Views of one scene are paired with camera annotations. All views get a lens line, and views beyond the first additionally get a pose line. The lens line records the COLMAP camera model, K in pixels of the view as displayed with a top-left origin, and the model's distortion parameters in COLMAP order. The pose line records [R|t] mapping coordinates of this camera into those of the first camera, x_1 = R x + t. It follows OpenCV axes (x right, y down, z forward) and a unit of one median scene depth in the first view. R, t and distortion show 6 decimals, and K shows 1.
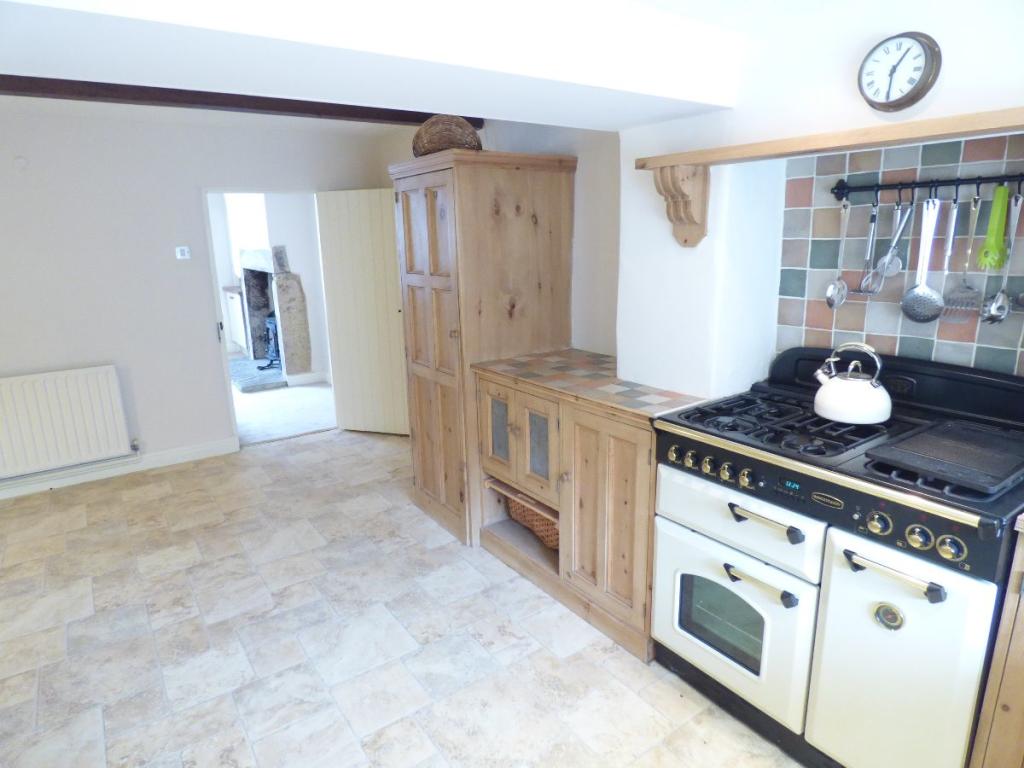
lens RADIAL K [[611.6, 0, 504.1], [0, 611.6, 380.3], [0, 0, 1]] dist [-0.006626, -0.003696]
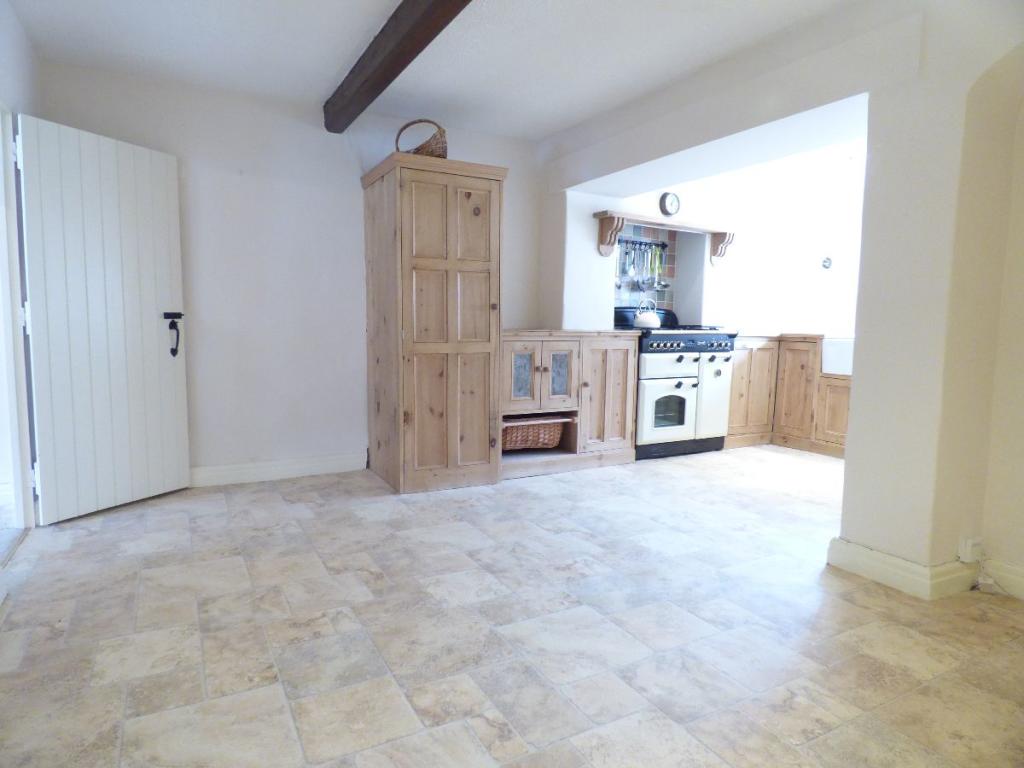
lens RADIAL K [[611.6, 0, 504.2], [0, 611.6, 384.3], [0, 0, 1]] dist [-0.006626, -0.003696]
pose [[0.113864, -0.074059, 0.990732, -1.518716], [0.210842, 0.976304, 0.048749, 0.027466], [-0.970866, 0.203338, 0.126781, 0.960106]]
